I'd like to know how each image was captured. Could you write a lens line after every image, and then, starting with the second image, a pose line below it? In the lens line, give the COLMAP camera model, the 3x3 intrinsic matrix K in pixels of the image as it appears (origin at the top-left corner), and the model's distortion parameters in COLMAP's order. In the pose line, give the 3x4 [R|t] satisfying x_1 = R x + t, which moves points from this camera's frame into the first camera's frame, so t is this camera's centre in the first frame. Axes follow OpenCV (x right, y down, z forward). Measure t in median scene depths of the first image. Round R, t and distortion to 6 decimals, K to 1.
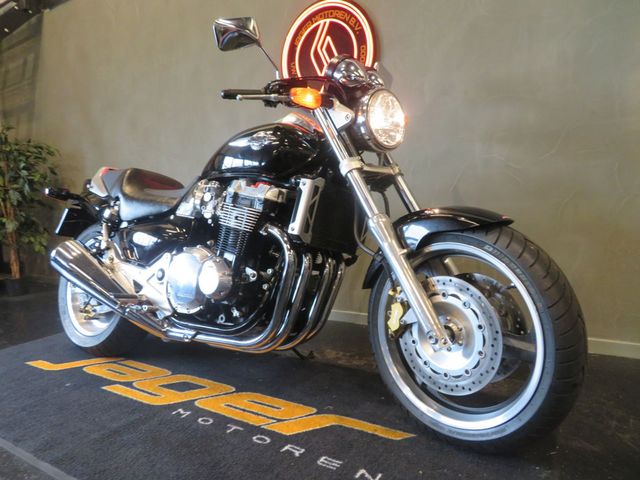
lens RADIAL K [[459.3, 0, 318.2], [0, 459.3, 238.0], [0, 0, 1]] dist [-0.007034, 0.003041]
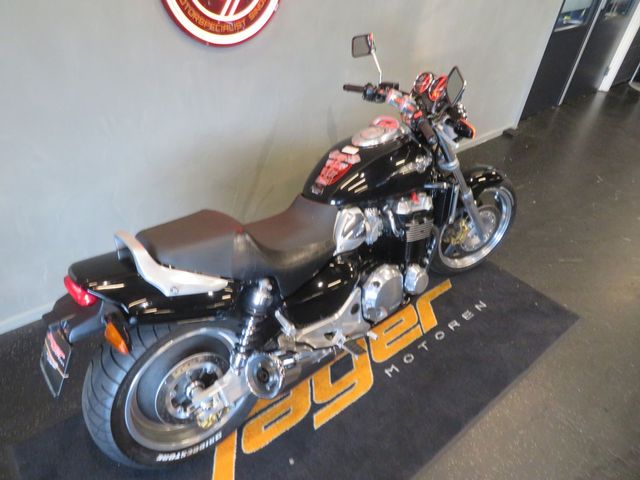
lens RADIAL K [[459.3, 0, 318.2], [0, 459.3, 238.0], [0, 0, 1]] dist [-0.007034, 0.003041]
pose [[0.280147, -0.533554, 0.798021, -1.306896], [-0.007932, 0.829994, 0.557716, -0.747614], [-0.959924, -0.162573, 0.228288, 1.011866]]
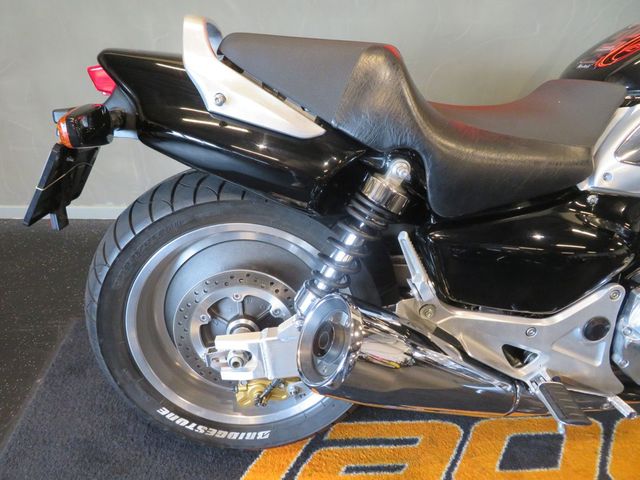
lens RADIAL K [[459.3, 0, 318.2], [0, 459.3, 238.0], [0, 0, 1]] dist [-0.007034, 0.003041]
pose [[0.806065, -0.270020, 0.526638, -0.933230], [-0.008657, 0.884378, 0.466692, -0.258805], [-0.591763, -0.380743, 0.710529, 1.013698]]
